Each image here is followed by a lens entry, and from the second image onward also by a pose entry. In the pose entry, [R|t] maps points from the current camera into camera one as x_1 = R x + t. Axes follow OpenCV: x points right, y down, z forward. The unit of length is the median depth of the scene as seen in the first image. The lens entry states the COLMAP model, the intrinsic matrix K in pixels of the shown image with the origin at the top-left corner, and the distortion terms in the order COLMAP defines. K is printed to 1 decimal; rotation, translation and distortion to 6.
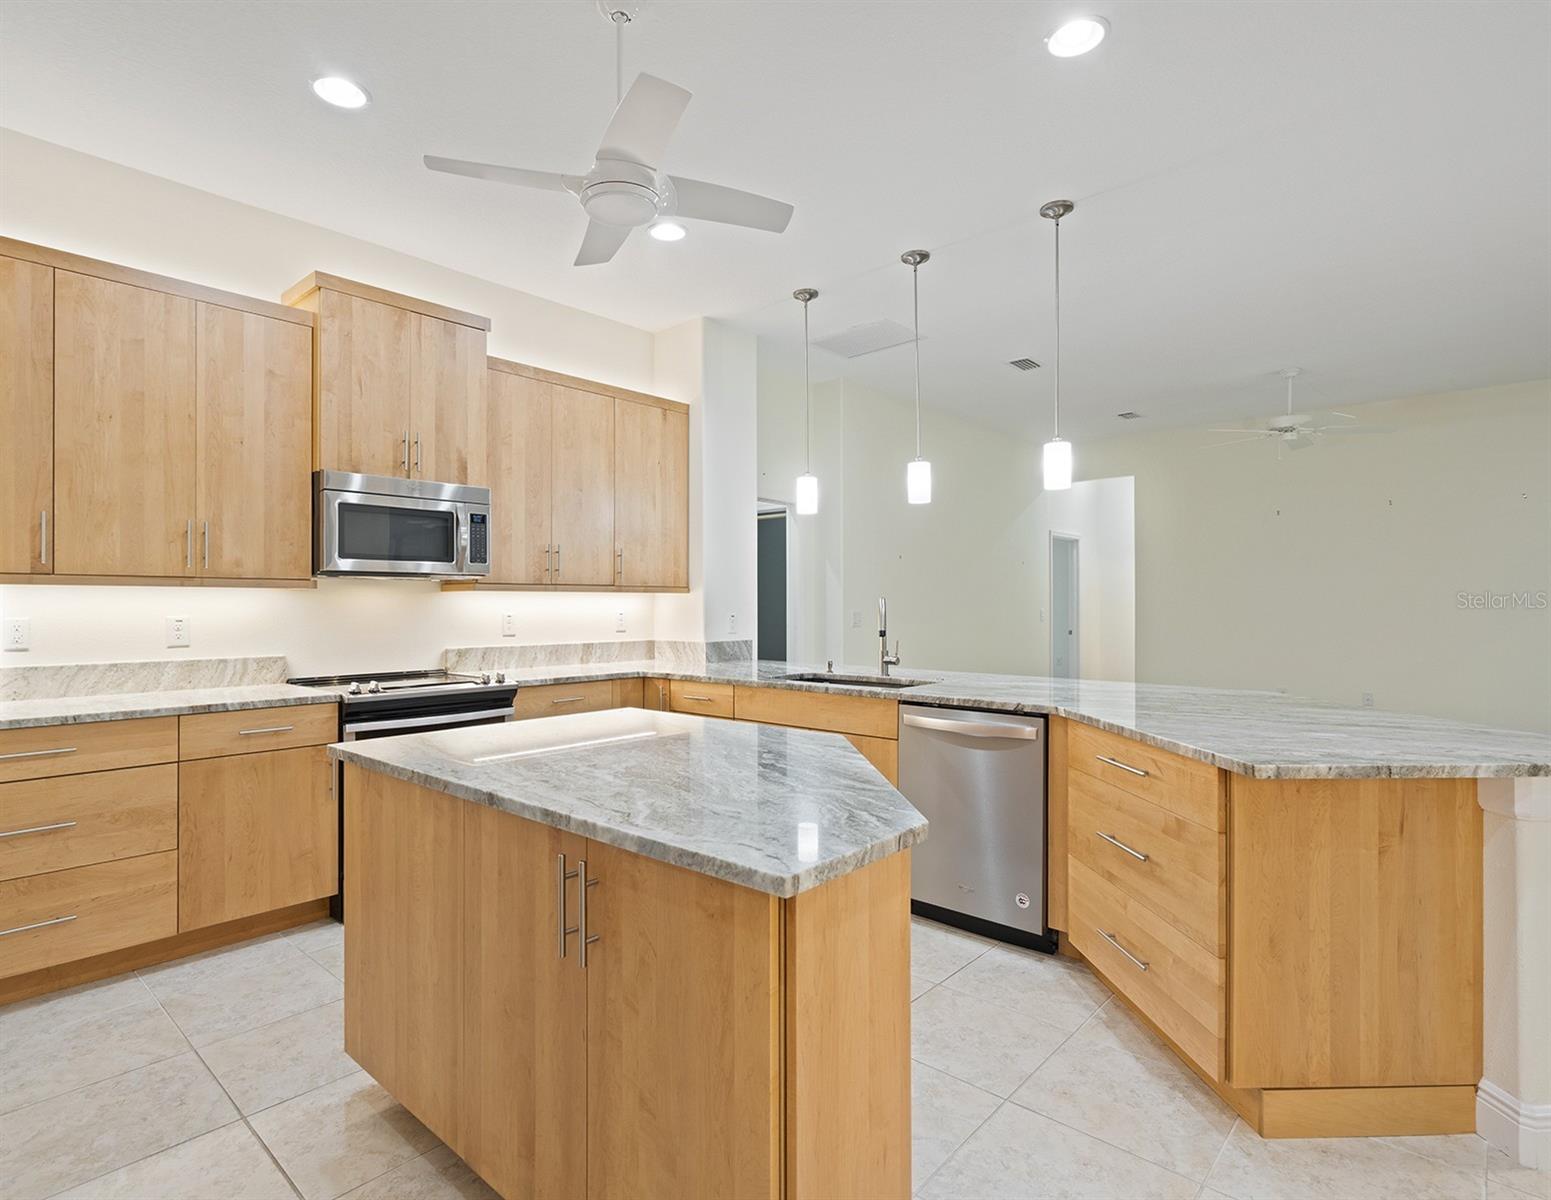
lens RADIAL K [[804.8, 0, 775.5], [0, 804.8, 600.0], [0, 0, 1]] dist [-0.000921, 0.000679]
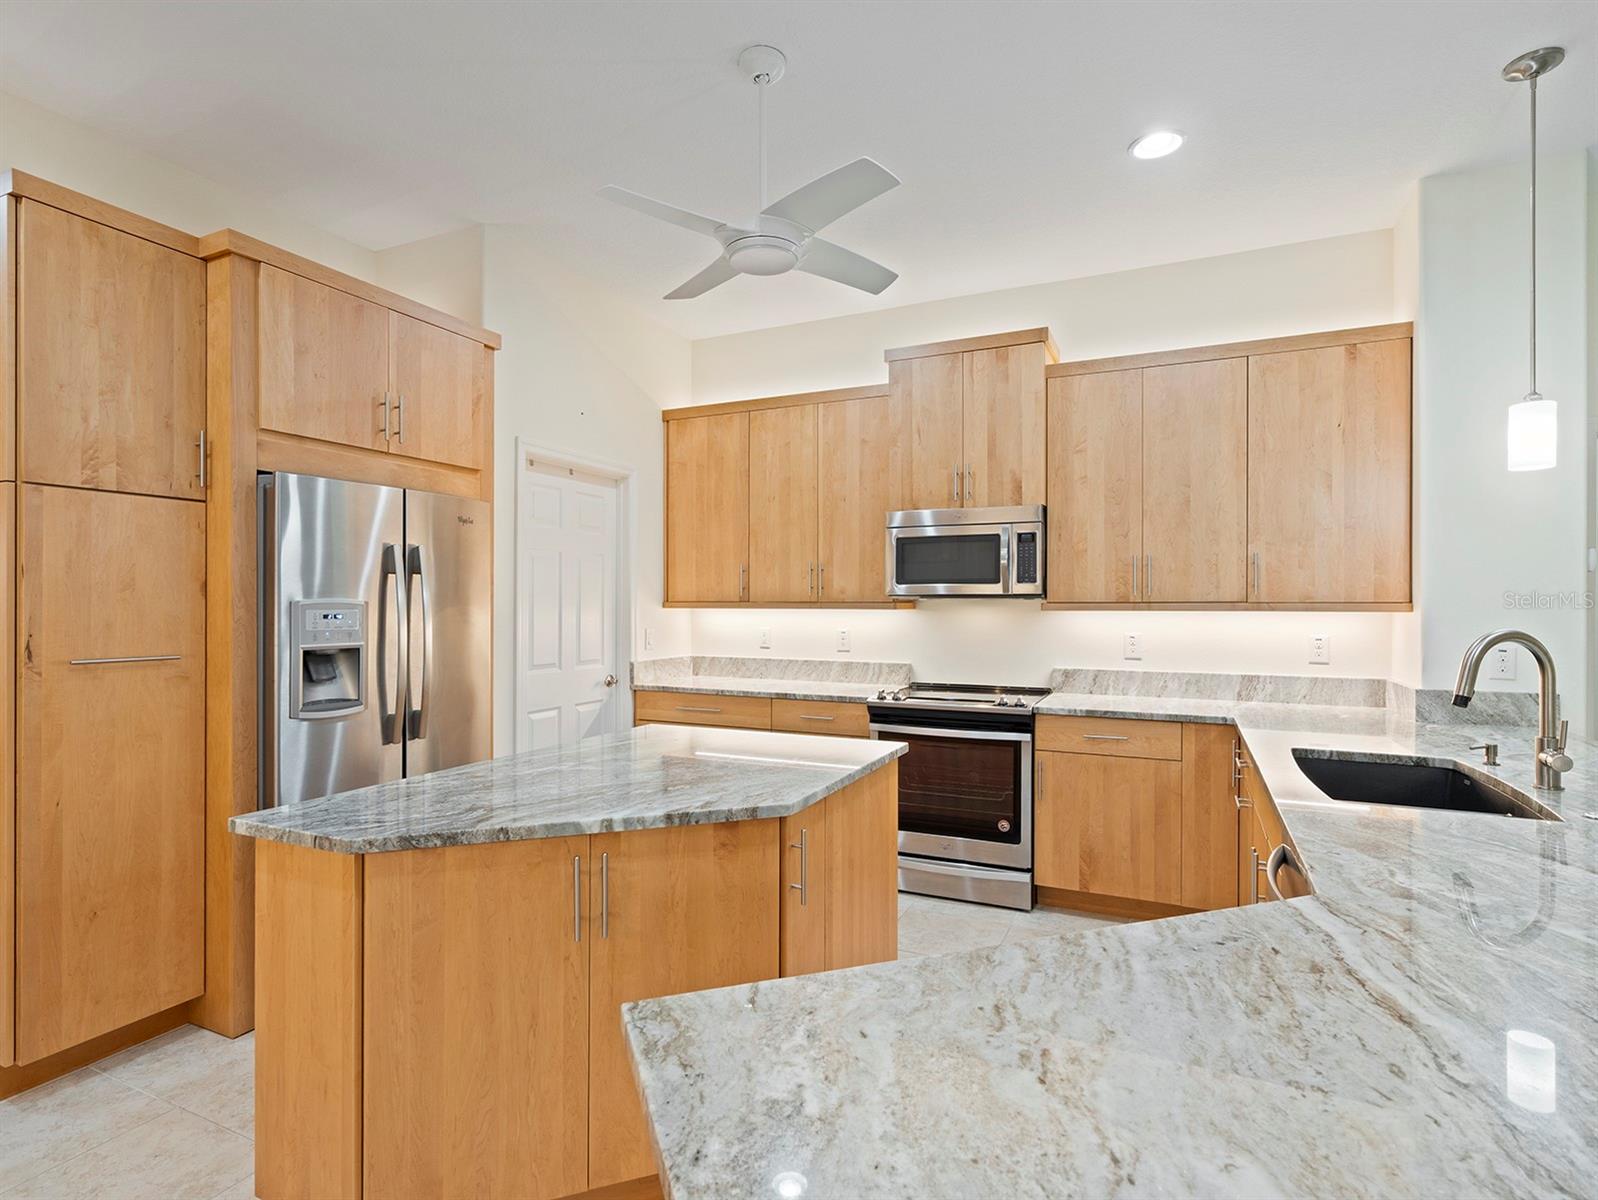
lens RADIAL K [[825.1, 0, 799.0], [0, 825.1, 600.0], [0, 0, 1]] dist [0.000652, -0.000056]
pose [[0.295138, -0.007170, -0.955428, 0.524524], [-0.001180, 0.999968, -0.007868, -0.016628], [0.955454, 0.003450, 0.295120, 0.450072]]
